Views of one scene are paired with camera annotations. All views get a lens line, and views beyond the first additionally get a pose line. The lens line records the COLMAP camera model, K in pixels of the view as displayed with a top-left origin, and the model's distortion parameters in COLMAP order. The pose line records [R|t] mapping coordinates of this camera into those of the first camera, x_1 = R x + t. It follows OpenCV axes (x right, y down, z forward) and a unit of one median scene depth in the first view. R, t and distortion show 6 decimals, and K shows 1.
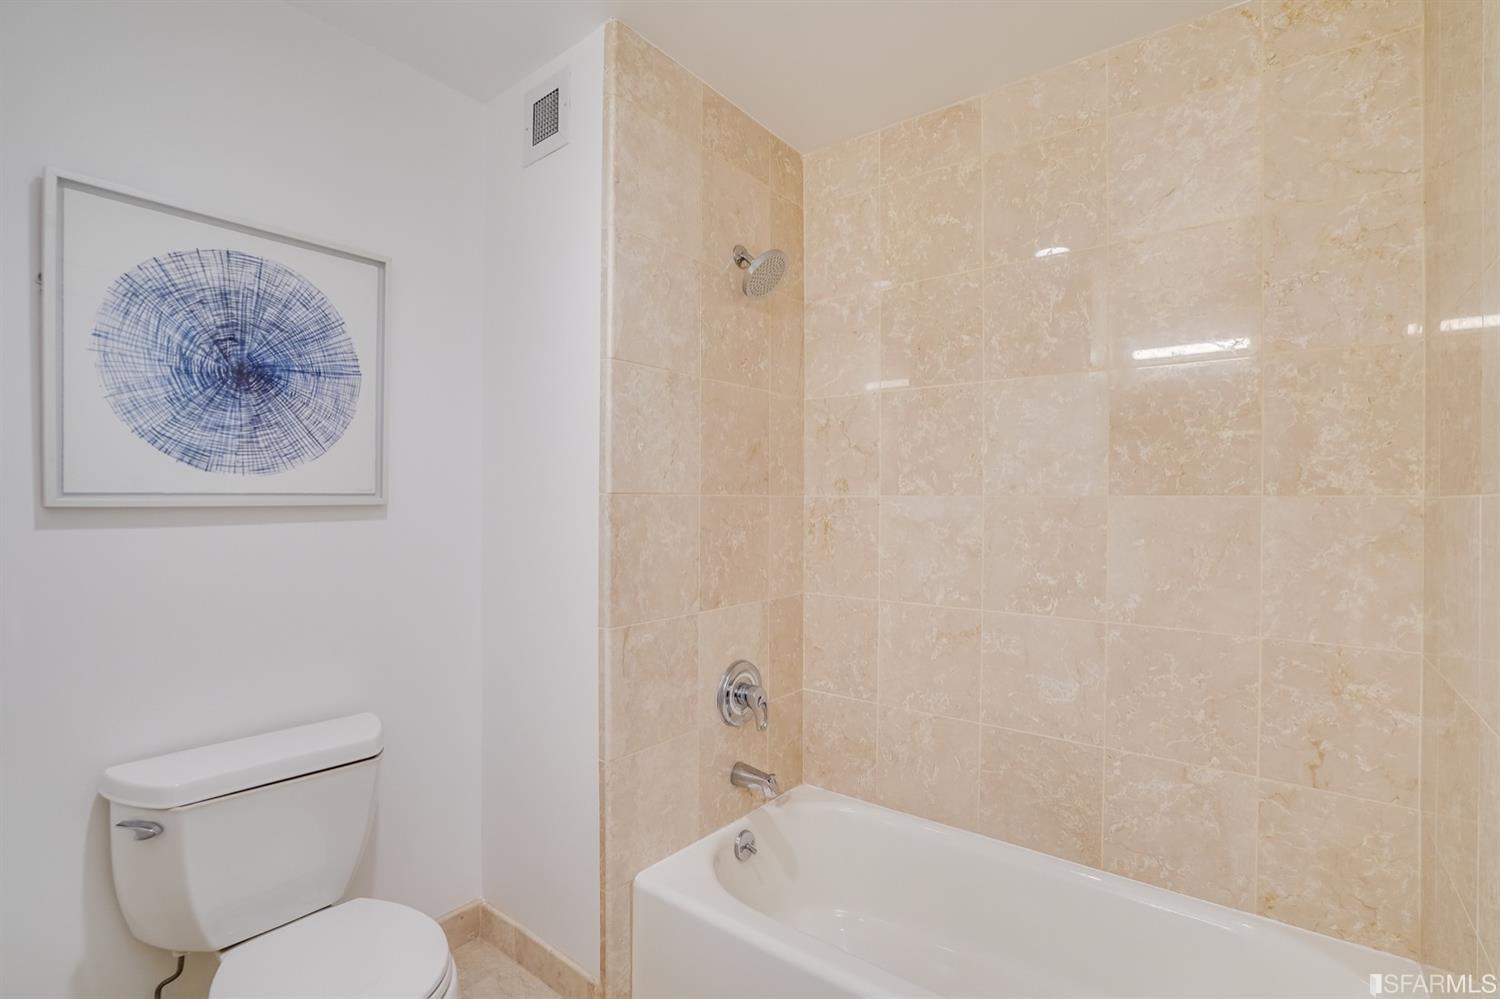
lens RADIAL K [[699.6, 0, 750.0], [0, 699.6, 499.5], [0, 0, 1]] dist [-0.016788, 0.000395]
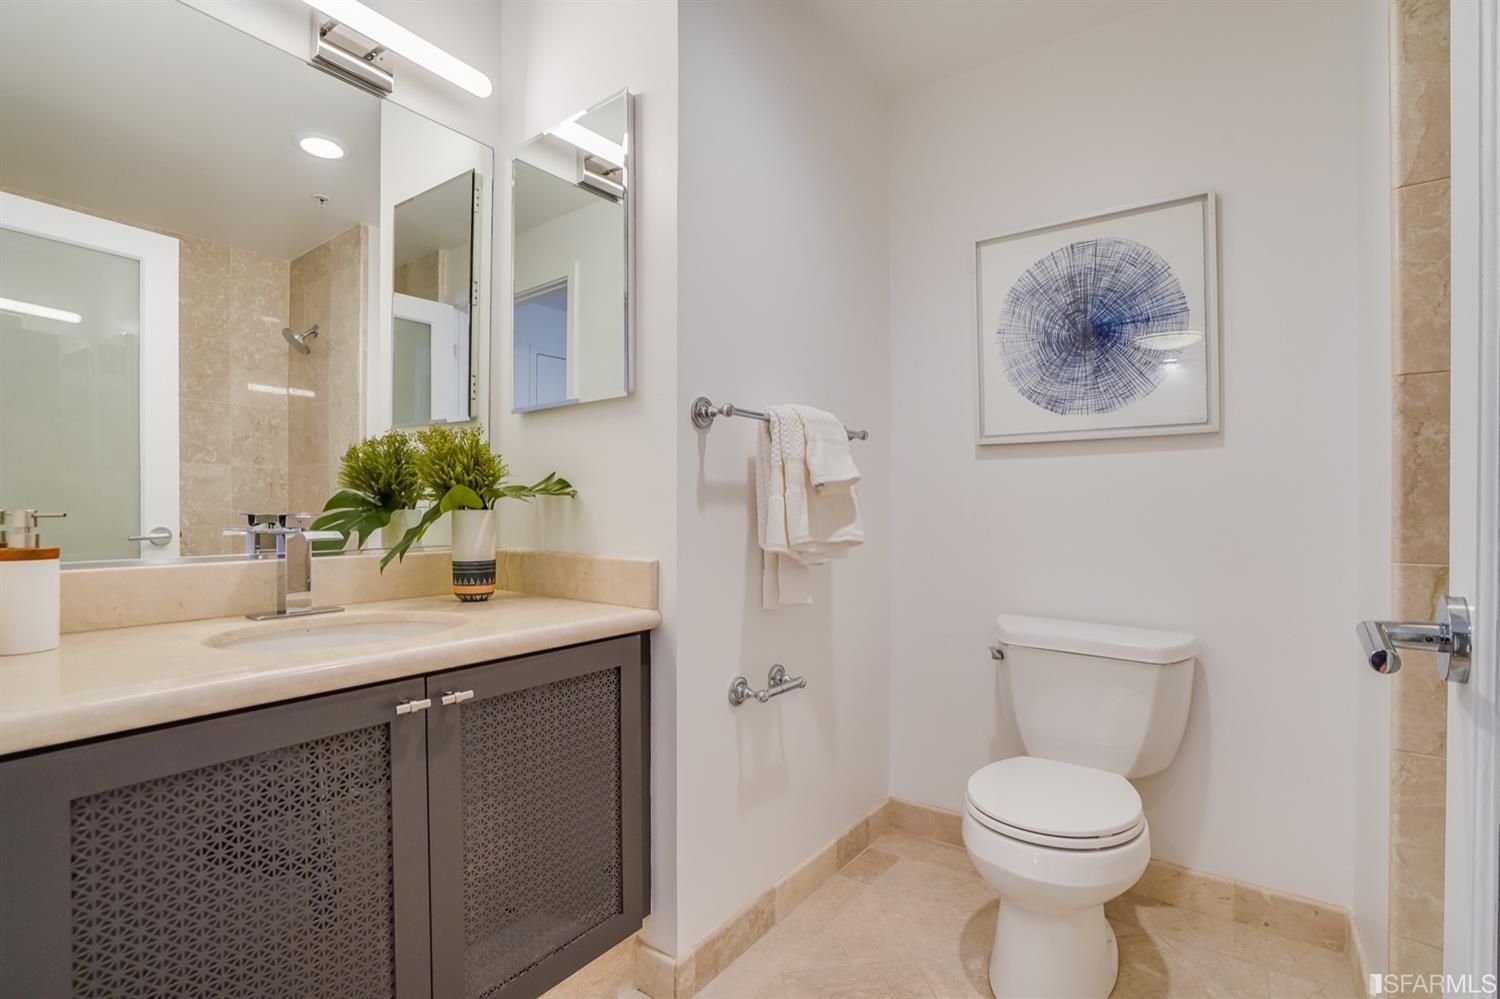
lens RADIAL K [[699.6, 0, 750.0], [0, 699.6, 499.5], [0, 0, 1]] dist [-0.016788, 0.000395]
pose [[0.044544, -0.018237, -0.998841, 0.507593], [-0.006896, 0.999804, -0.018562, 0.146426], [0.998984, 0.007714, 0.044409, 0.329090]]
